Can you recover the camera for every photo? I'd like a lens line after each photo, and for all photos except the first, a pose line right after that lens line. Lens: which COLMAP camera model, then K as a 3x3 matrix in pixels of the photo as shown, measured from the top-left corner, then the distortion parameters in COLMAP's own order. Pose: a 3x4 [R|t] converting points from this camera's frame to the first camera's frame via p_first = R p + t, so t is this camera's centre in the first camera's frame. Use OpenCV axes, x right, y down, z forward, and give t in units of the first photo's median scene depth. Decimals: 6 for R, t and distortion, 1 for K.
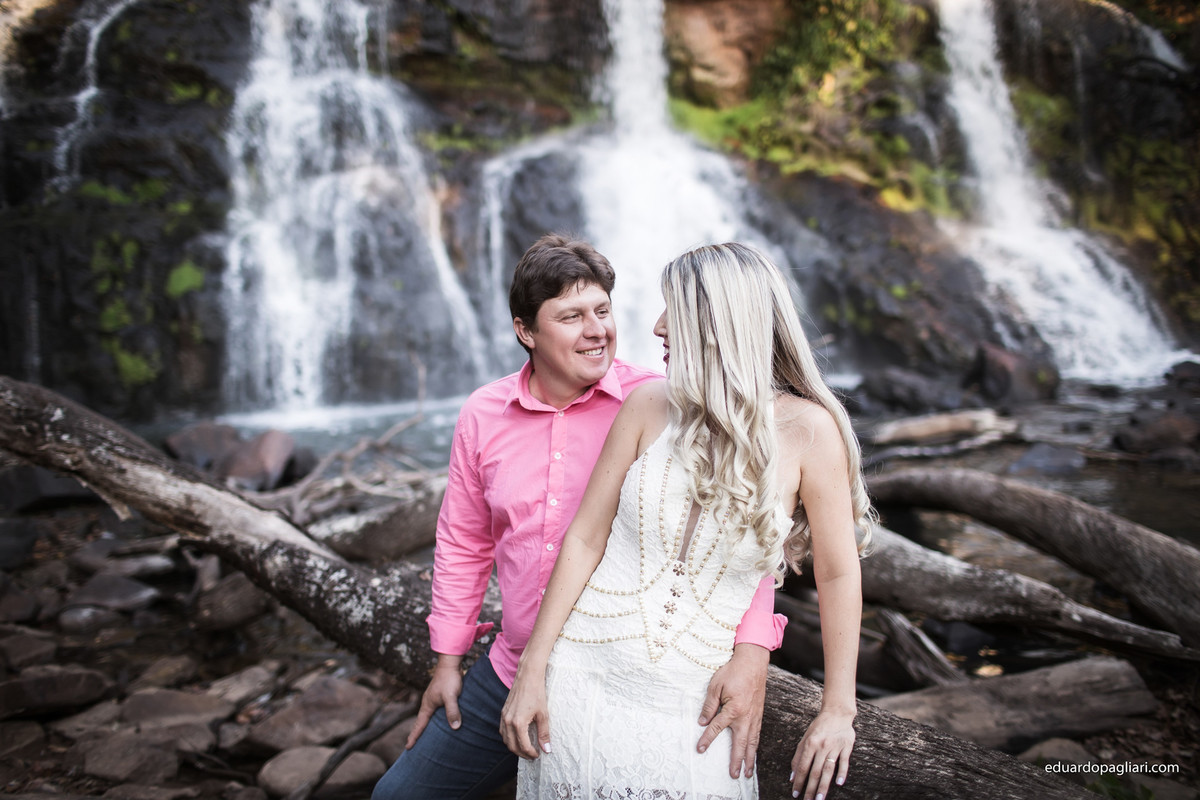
lens RADIAL K [[1182.7, 0, 600.0], [0, 1182.7, 400.0], [0, 0, 1]] dist [-0.106093, 0.176774]
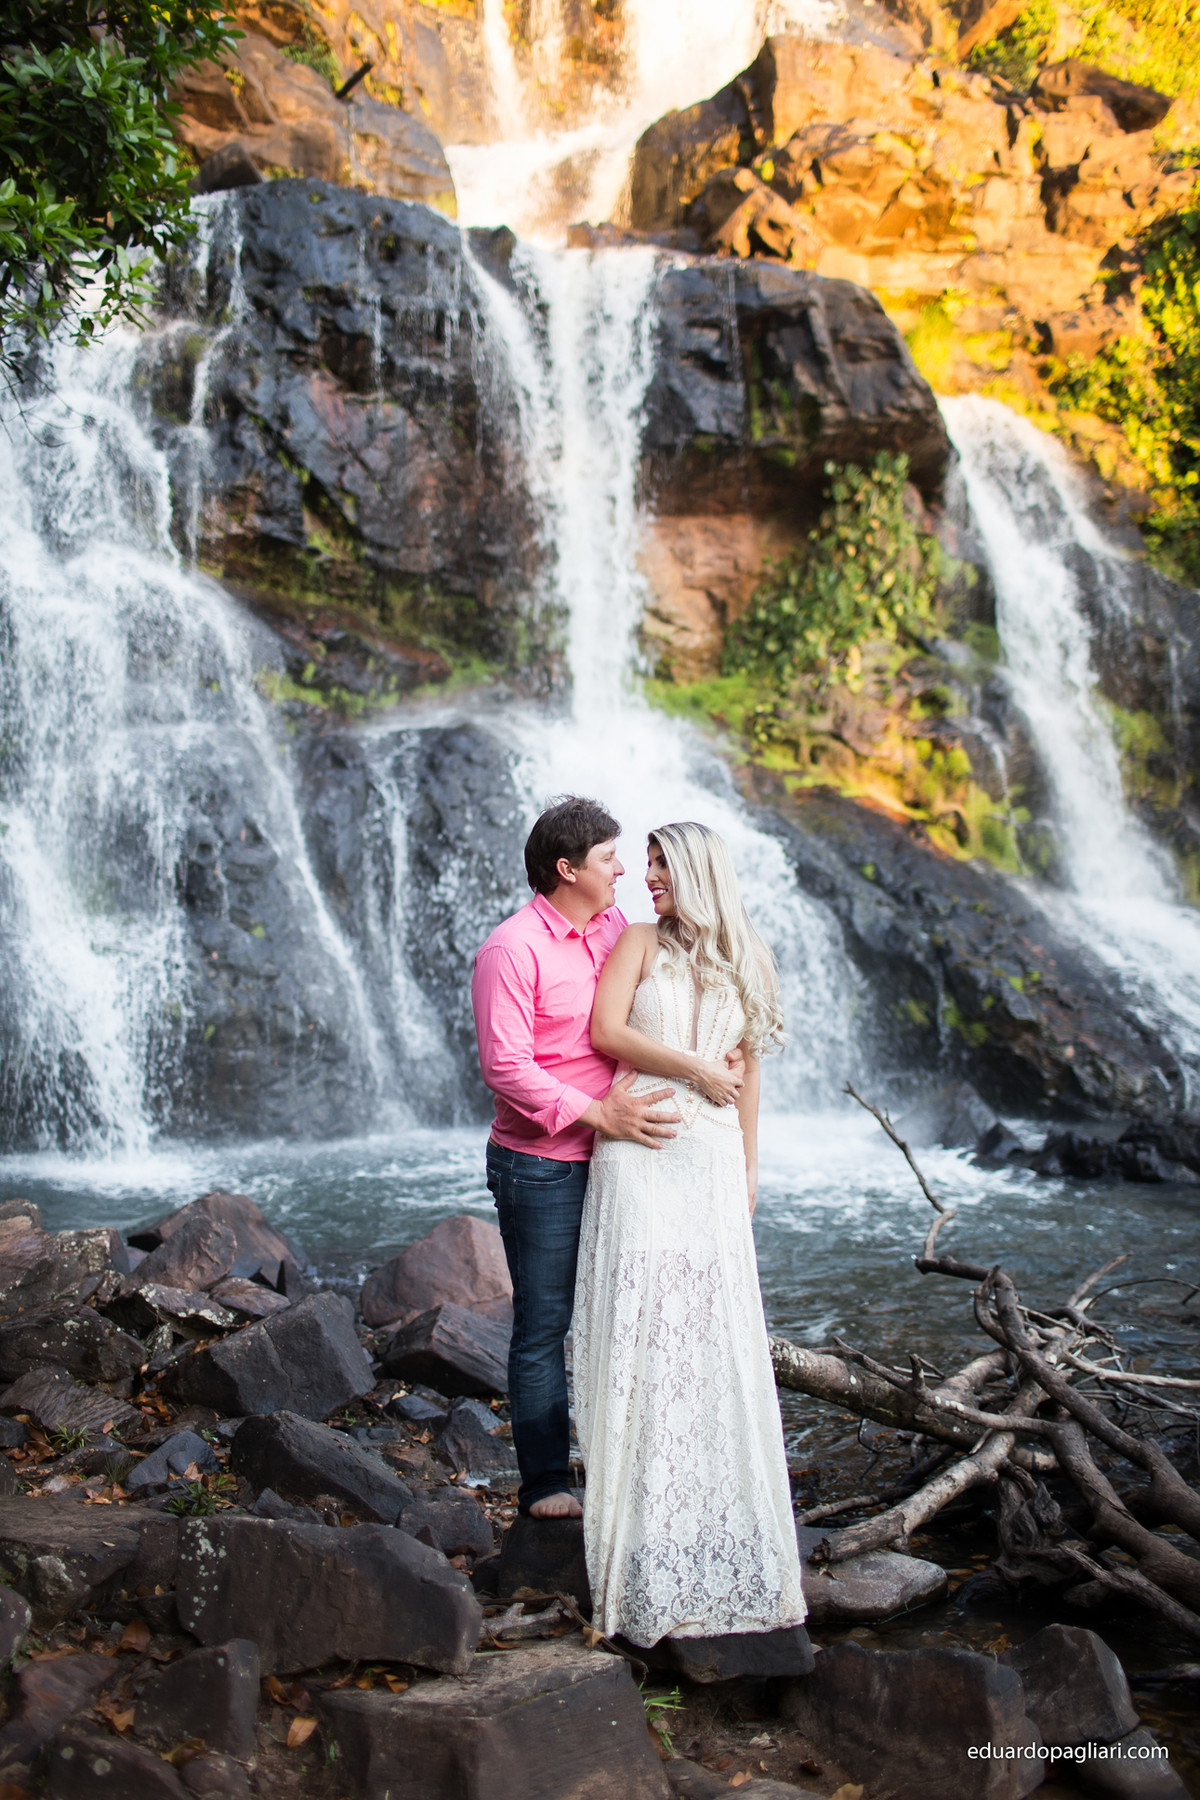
lens RADIAL K [[1774.1, 0, 602.3], [0, 1774.1, 884.8], [0, 0, 1]] dist [-0.106093, 0.176774]
pose [[0.946001, 0.066091, 0.317356, -0.267089], [-0.023138, 0.990266, -0.137255, -0.006034], [-0.323338, 0.122500, 0.938321, 0.139236]]
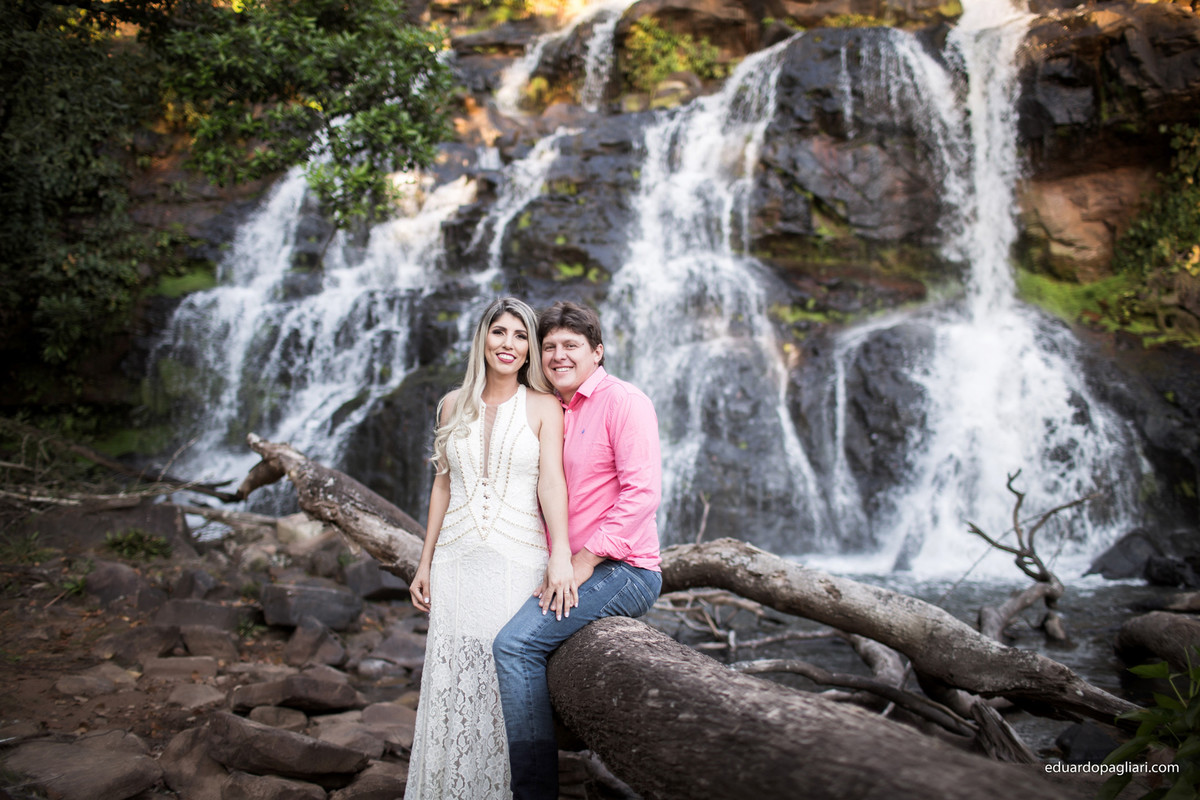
lens RADIAL K [[1182.7, 0, 600.0], [0, 1182.7, 400.0], [0, 0, 1]] dist [-0.106093, 0.176774]
pose [[0.939423, 0.019890, -0.342182, 0.069544], [-0.071348, 0.987795, -0.138460, 0.019074], [0.335252, 0.154487, 0.929376, -0.047072]]
